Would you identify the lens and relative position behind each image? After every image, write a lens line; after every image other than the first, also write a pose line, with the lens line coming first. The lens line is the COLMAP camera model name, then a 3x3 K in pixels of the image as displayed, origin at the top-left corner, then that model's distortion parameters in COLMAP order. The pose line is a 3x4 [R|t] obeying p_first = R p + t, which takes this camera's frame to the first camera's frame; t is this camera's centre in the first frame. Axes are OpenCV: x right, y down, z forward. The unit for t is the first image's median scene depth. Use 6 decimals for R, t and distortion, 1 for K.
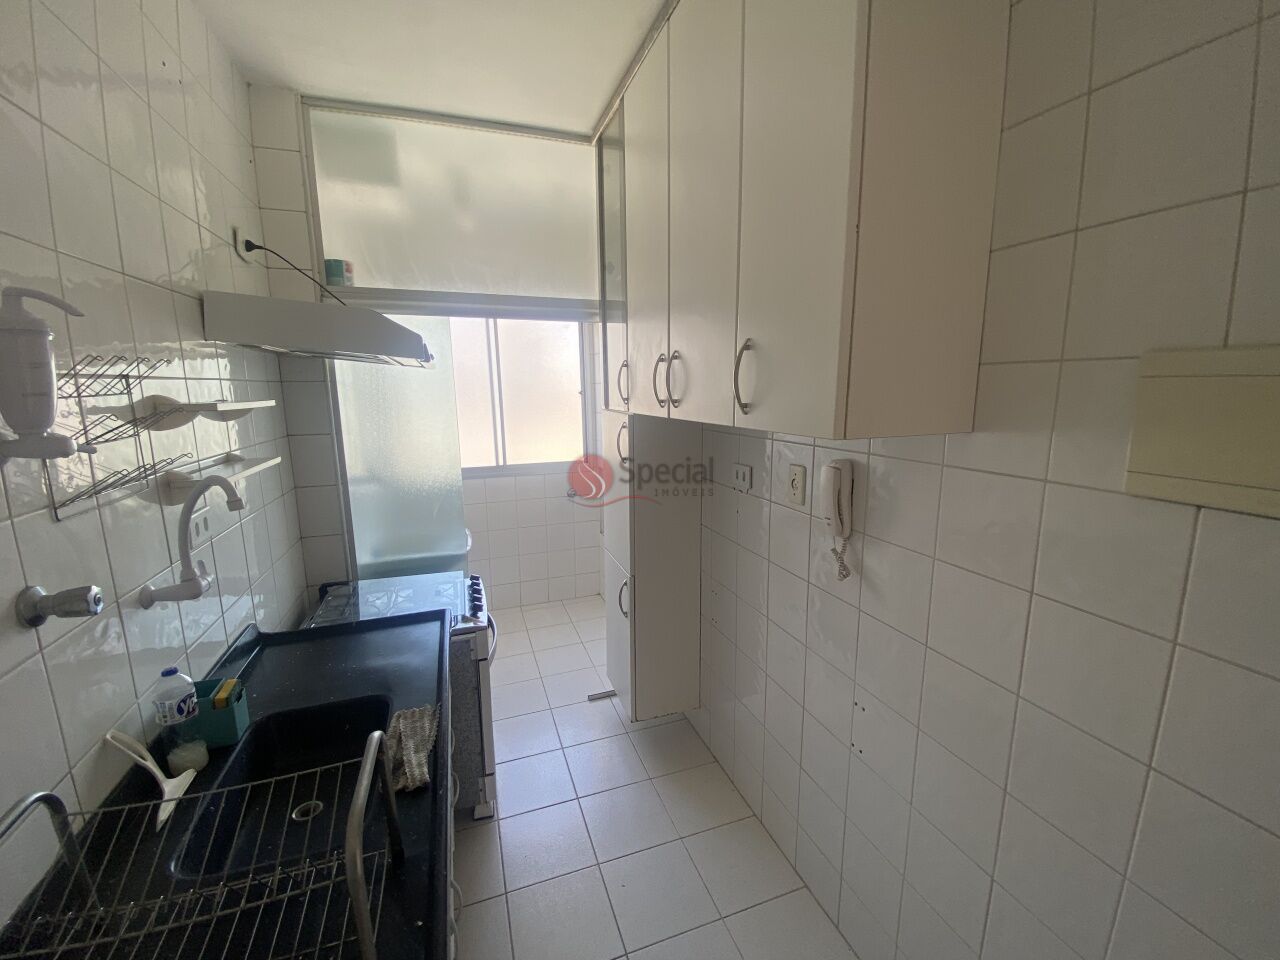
lens RADIAL K [[517.6, 0, 636.4], [0, 517.6, 478.8], [0, 0, 1]] dist [0.000035, -0.000608]
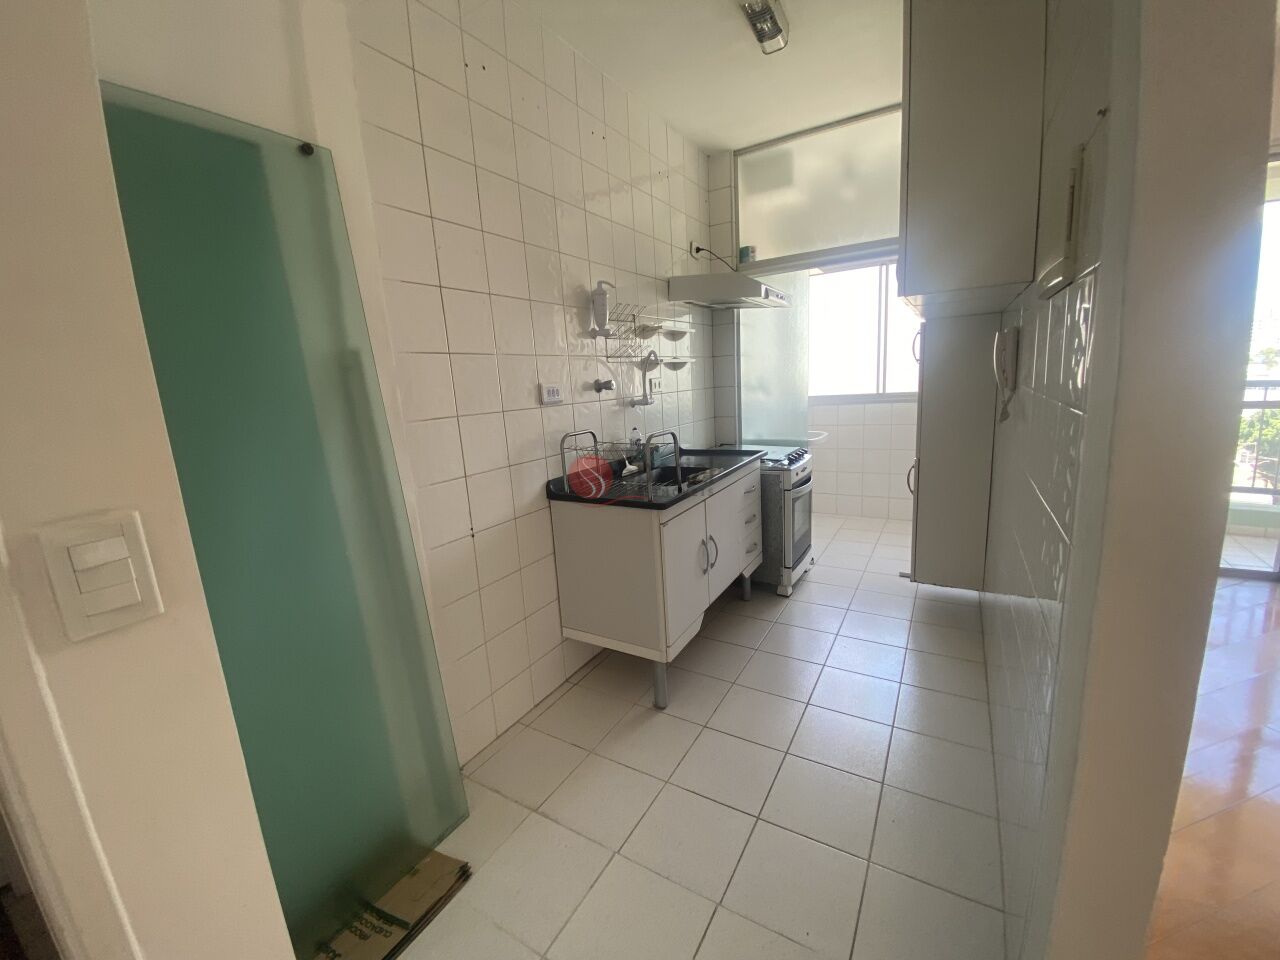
lens RADIAL K [[517.6, 0, 650.1], [0, 517.6, 469.5], [0, 0, 1]] dist [0.000035, -0.000608]
pose [[0.664143, 0.109619, -0.739525, 0.499738], [-0.077478, 0.993958, 0.077752, 0.170684], [0.743580, 0.005658, 0.668623, -0.308144]]
